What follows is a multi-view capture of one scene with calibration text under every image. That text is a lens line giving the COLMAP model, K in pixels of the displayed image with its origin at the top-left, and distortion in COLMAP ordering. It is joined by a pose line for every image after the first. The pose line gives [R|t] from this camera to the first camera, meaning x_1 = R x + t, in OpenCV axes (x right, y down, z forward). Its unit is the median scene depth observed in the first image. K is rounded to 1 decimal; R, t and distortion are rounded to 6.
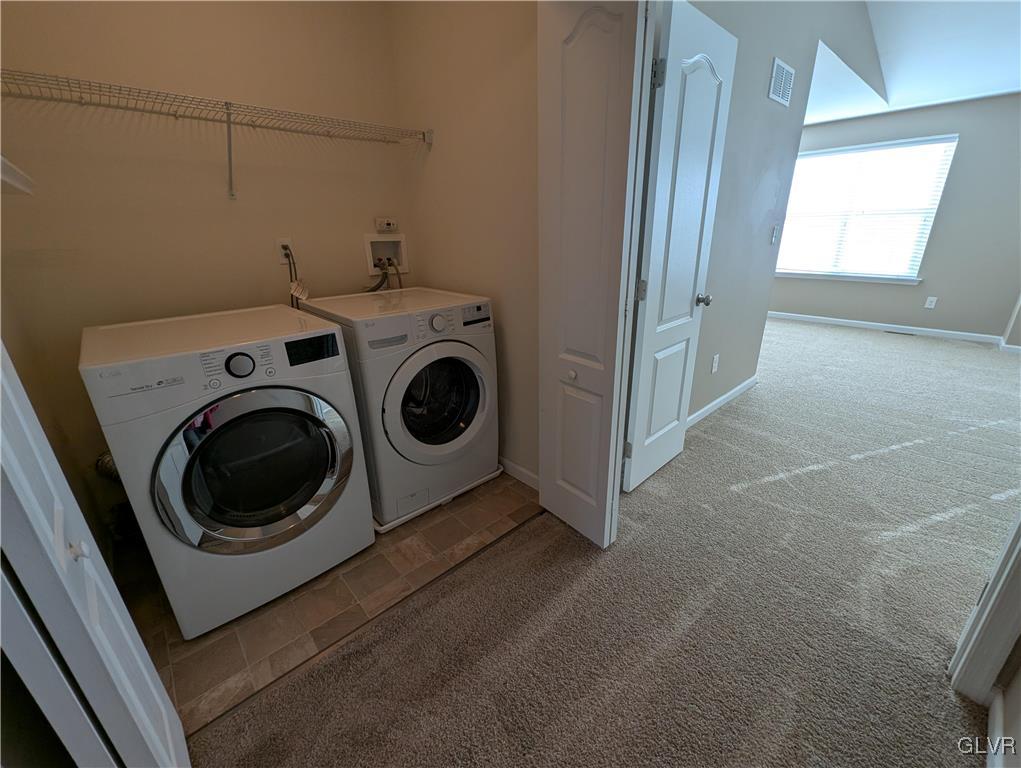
lens RADIAL K [[424.5, 0, 513.5], [0, 424.5, 383.1], [0, 0, 1]] dist [0.000078, -0.000435]
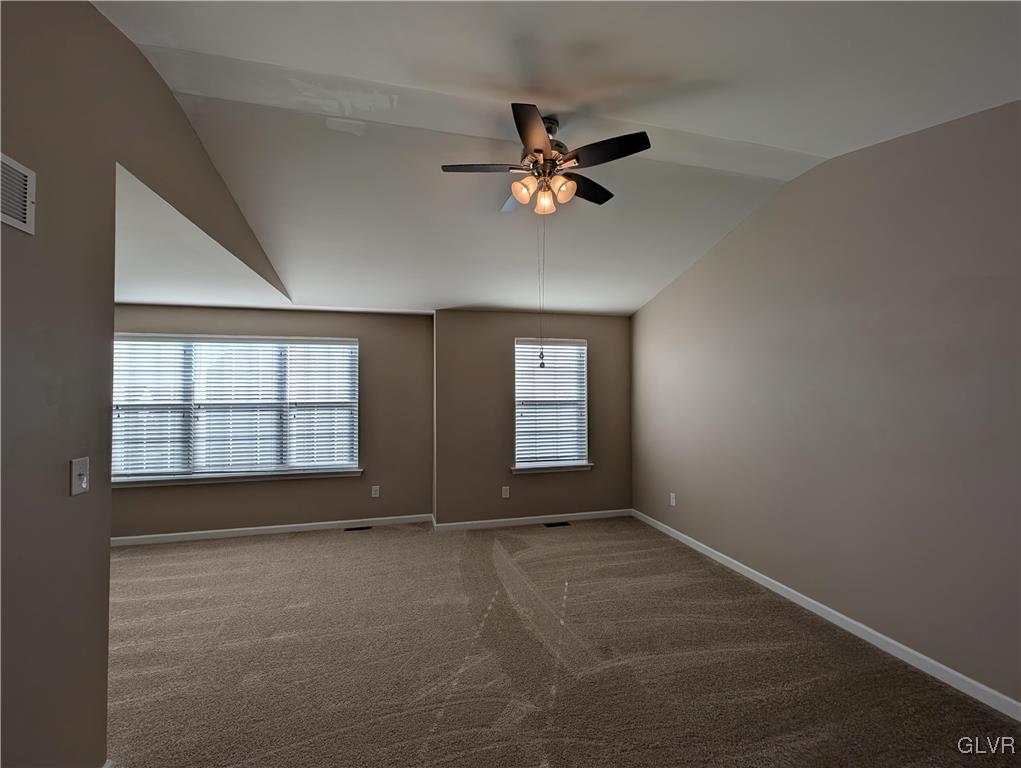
lens RADIAL K [[424.5, 0, 513.5], [0, 424.5, 383.1], [0, 0, 1]] dist [0.000078, -0.000435]
pose [[0.481959, 0.035906, 0.875458, 0.292286], [0.299299, 0.932313, -0.203008, -0.141560], [-0.823490, 0.359865, 0.438590, 0.234032]]
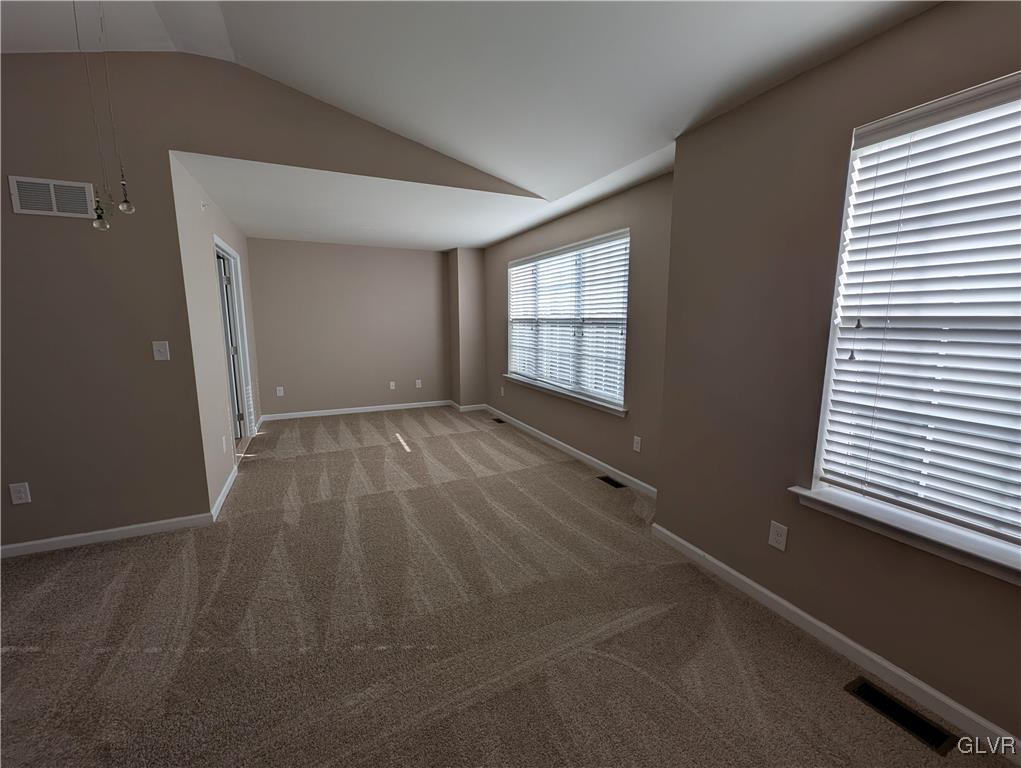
lens RADIAL K [[424.5, 0, 513.5], [0, 424.5, 383.1], [0, 0, 1]] dist [0.000078, -0.000435]
pose [[0.950237, 0.063269, -0.305035, 1.099022], [-0.121684, 0.976755, -0.176474, -0.153322], [0.286779, 0.204810, 0.935848, 0.281000]]
